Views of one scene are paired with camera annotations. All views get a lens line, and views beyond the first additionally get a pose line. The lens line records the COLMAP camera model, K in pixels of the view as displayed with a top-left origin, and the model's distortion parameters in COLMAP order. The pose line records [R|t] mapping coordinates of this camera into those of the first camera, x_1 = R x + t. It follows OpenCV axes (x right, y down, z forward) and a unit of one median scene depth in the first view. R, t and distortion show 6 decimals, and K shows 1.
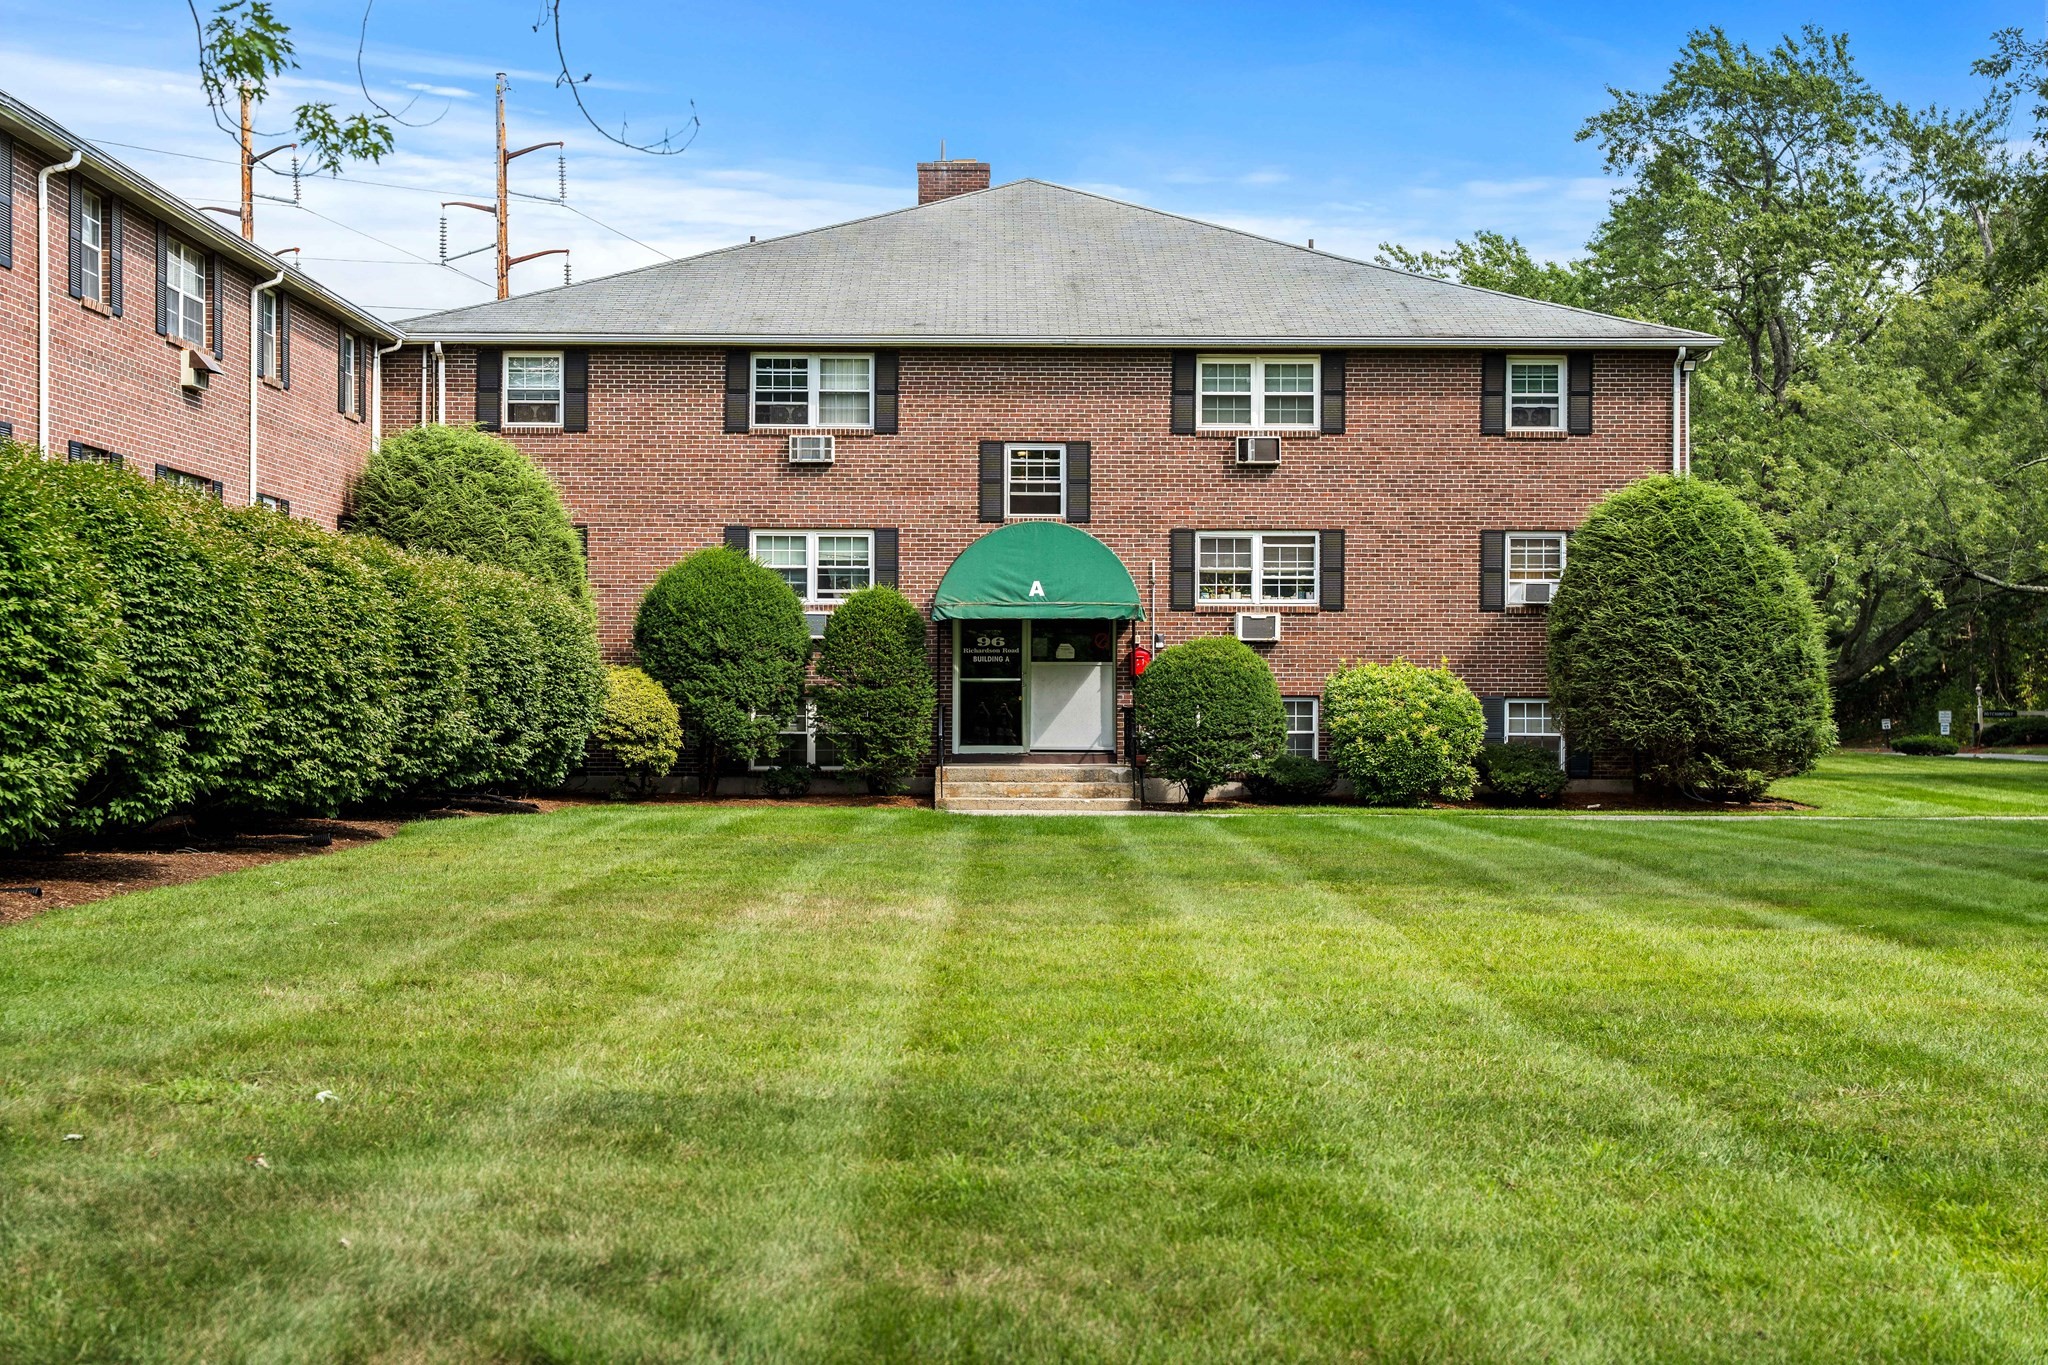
lens RADIAL K [[2844.9, 0, 1024.0], [0, 2844.9, 682.5], [0, 0, 1]] dist [0.007333, 0.003127]
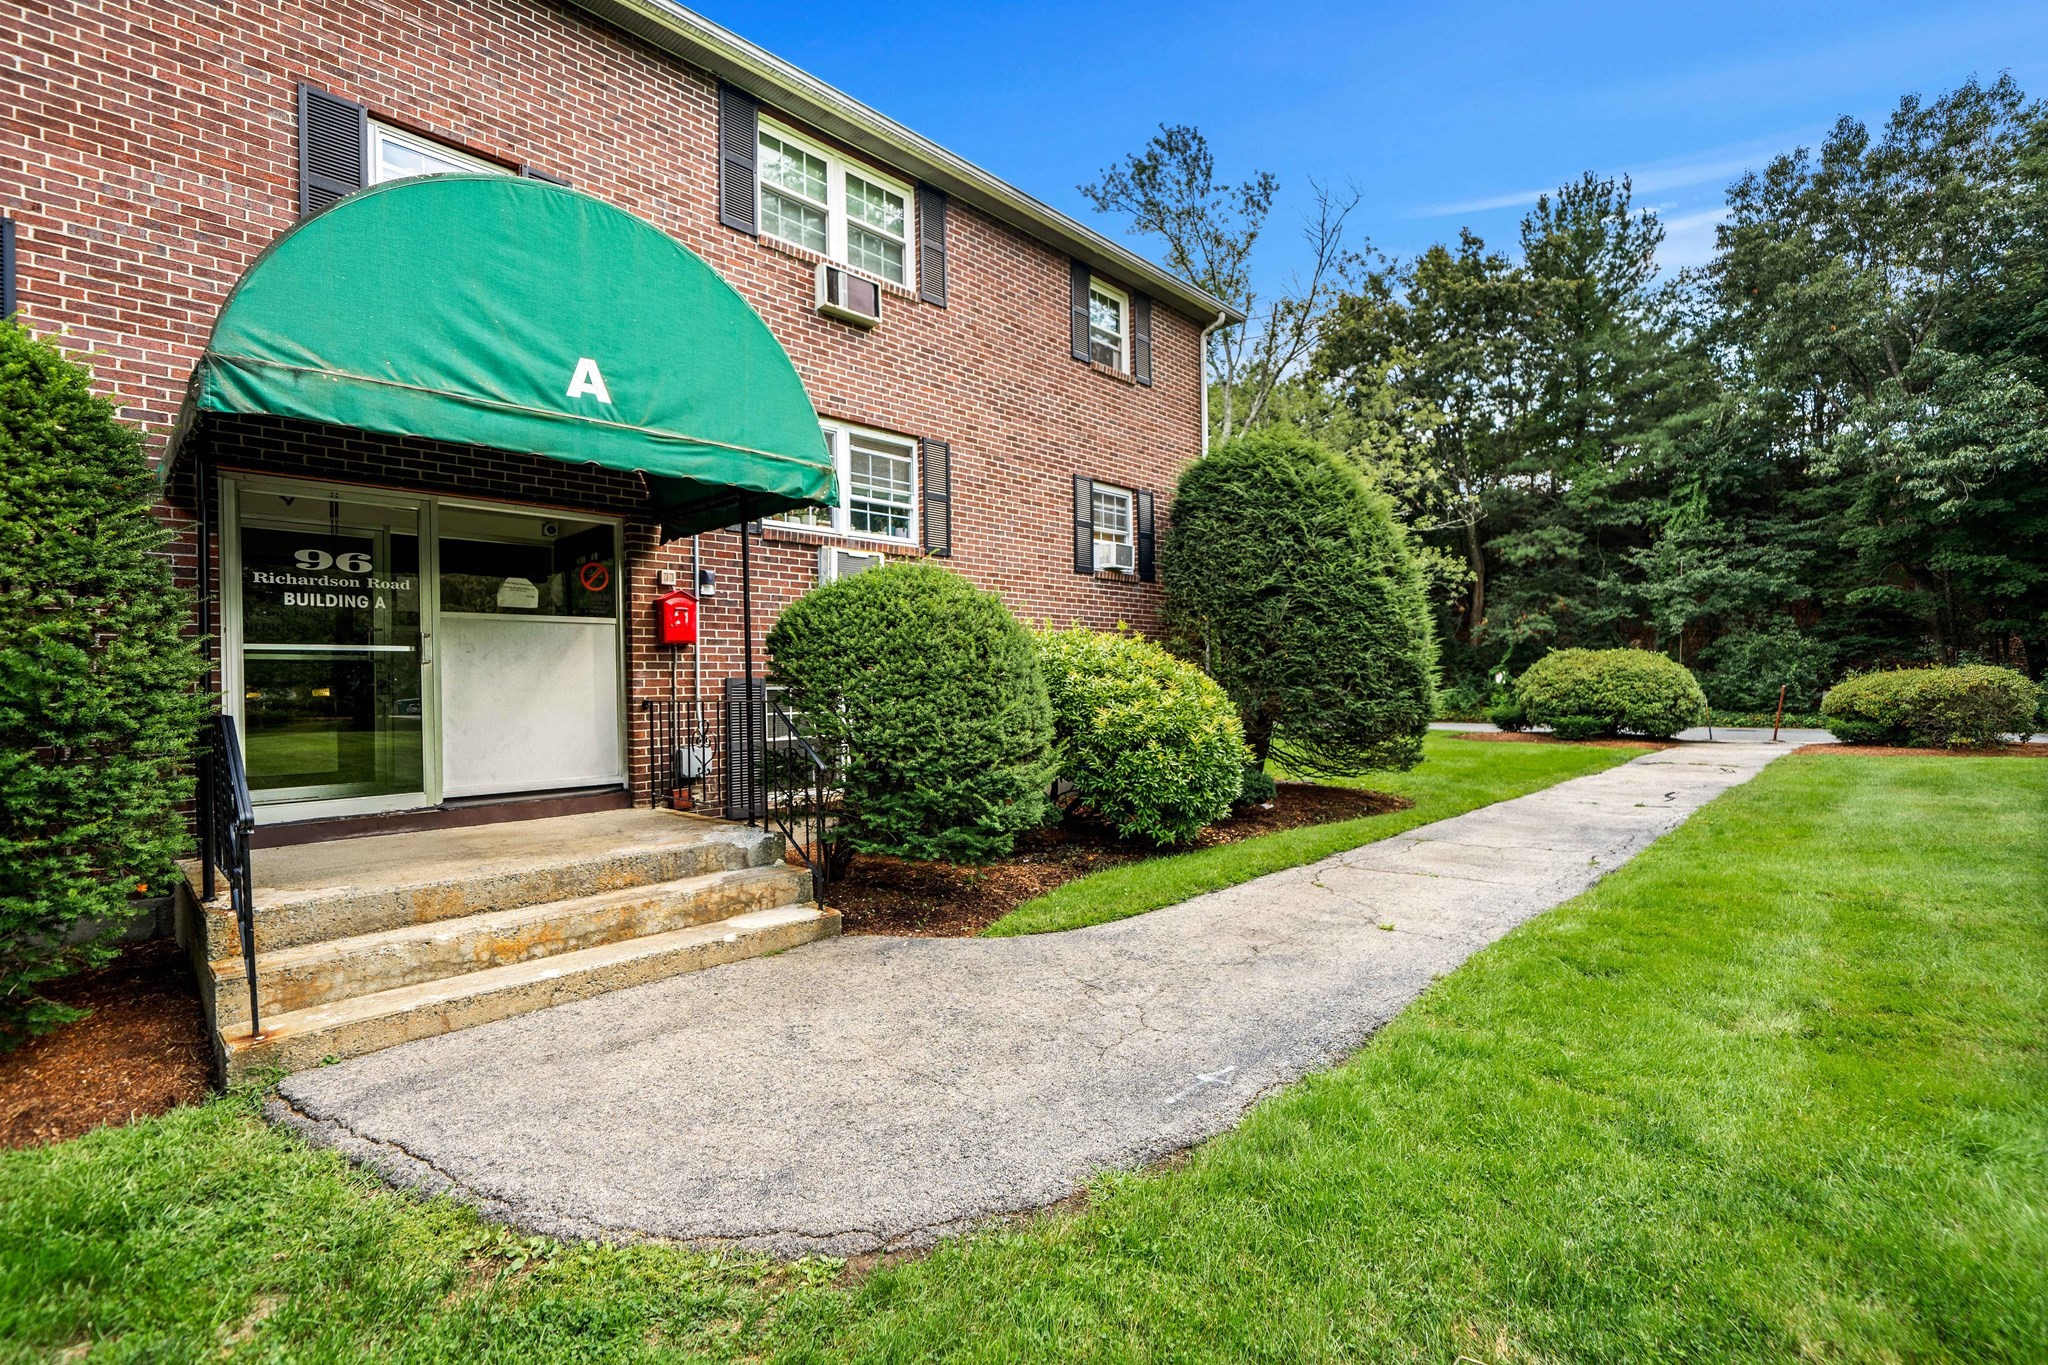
lens RADIAL K [[897.1, 0, 1013.1], [0, 897.1, 687.0], [0, 0, 1]] dist [-0.002105, 0.000925]
pose [[0.704885, -0.016859, 0.709121, -0.036406], [0.014263, 0.999852, 0.009594, 0.005257], [-0.709178, 0.003351, 0.705022, 0.830429]]
